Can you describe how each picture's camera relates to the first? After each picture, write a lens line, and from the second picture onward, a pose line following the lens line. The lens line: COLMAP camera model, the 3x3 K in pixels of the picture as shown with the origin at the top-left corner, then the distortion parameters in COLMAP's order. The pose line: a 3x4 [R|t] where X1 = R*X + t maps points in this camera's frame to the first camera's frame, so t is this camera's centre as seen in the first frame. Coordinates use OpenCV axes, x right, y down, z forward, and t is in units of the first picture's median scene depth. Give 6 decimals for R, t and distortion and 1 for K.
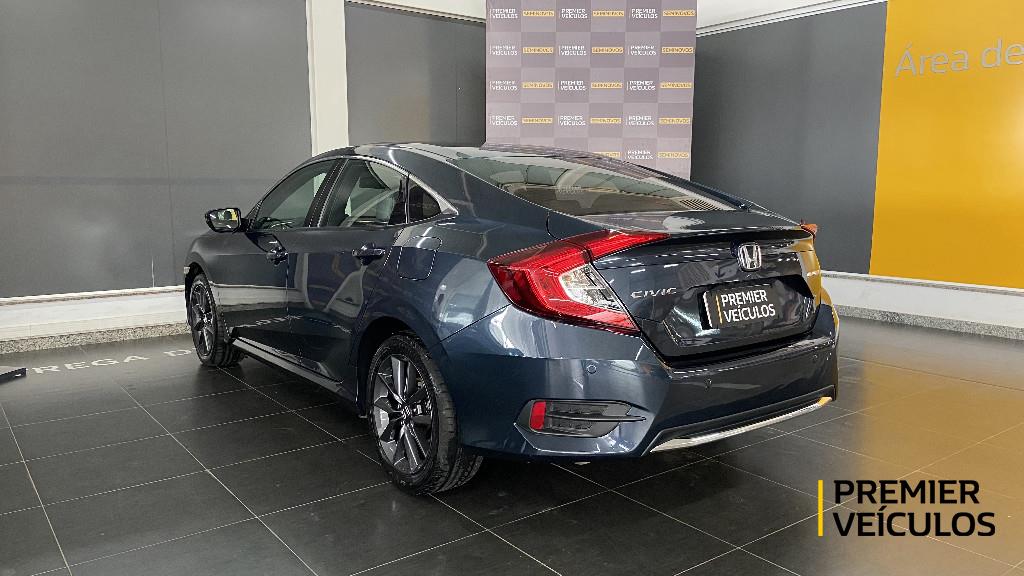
lens RADIAL K [[782.9, 0, 500.4], [0, 782.9, 284.3], [0, 0, 1]] dist [0.073757, -0.048821]
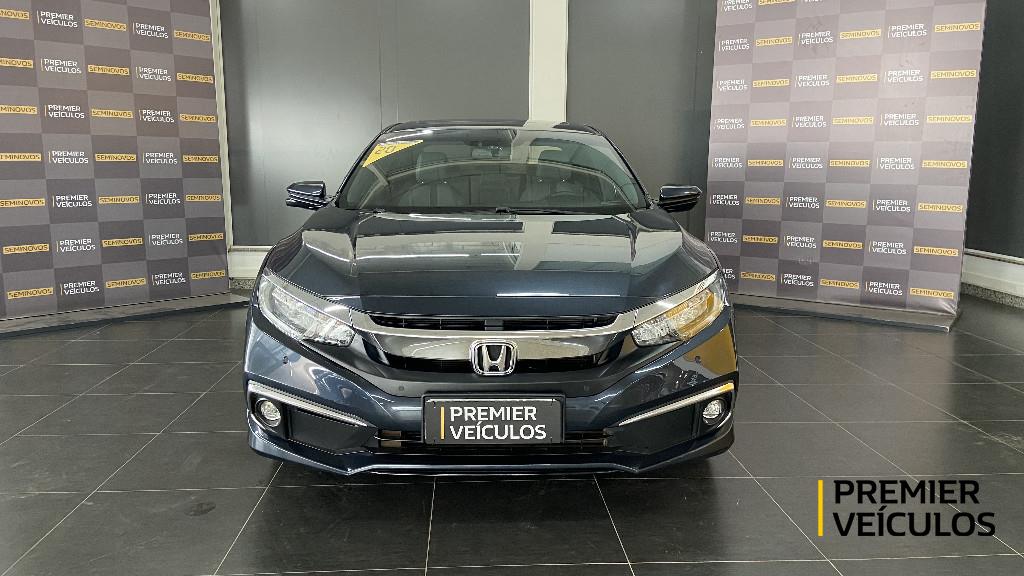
lens RADIAL K [[782.9, 0, 514.5], [0, 782.9, 285.5], [0, 0, 1]] dist [0.073757, -0.048821]
pose [[0.839263, 0.089967, -0.536232, 0.360705], [-0.072662, 0.995928, 0.053369, -0.015245], [0.538849, -0.005827, 0.842382, 0.136556]]
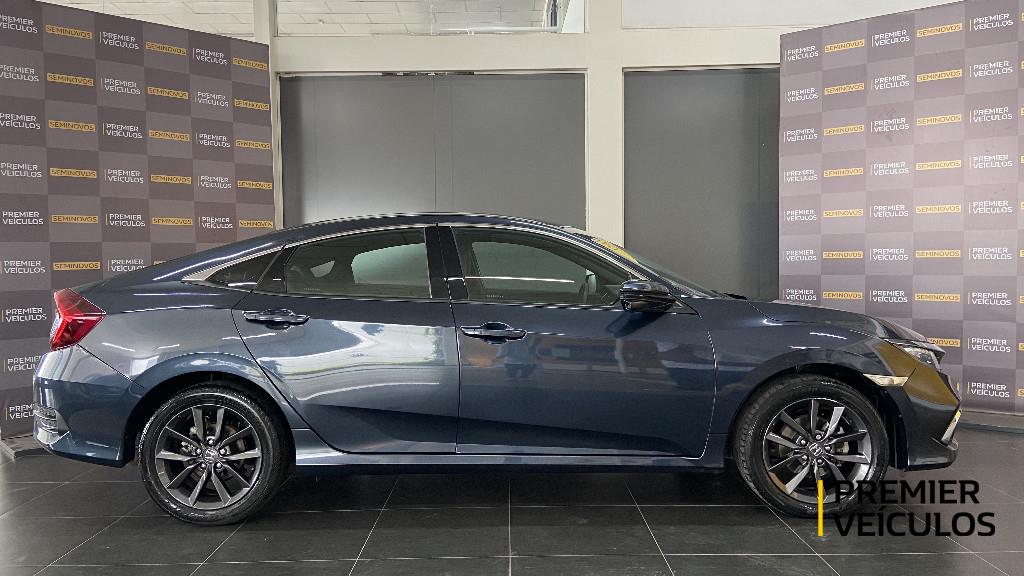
lens RADIAL K [[782.9, 0, 509.1], [0, 782.9, 287.5], [0, 0, 1]] dist [0.073757, -0.048821]
pose [[0.802305, 0.010053, -0.596830, 0.318929], [-0.058981, 0.996300, -0.062505, -0.019263], [0.593993, 0.085350, 0.799930, 0.167464]]
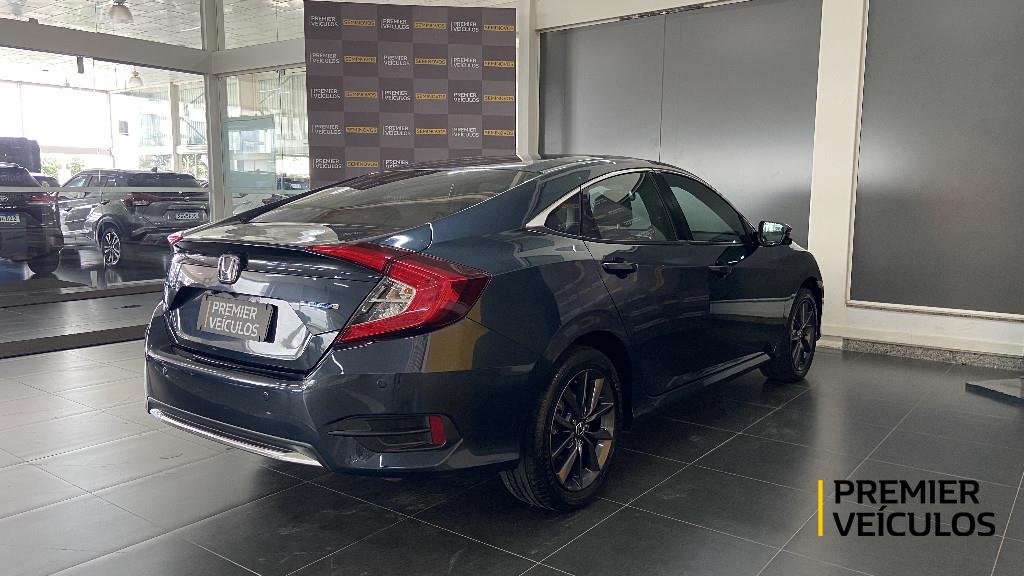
lens RADIAL K [[782.9, 0, 505.7], [0, 782.9, 278.4], [0, 0, 1]] dist [0.073757, -0.048821]
pose [[0.284177, 0.101754, -0.953357, 0.622804], [-0.125392, 0.989756, 0.068262, -0.061695], [0.950537, 0.100145, 0.294025, 0.471892]]
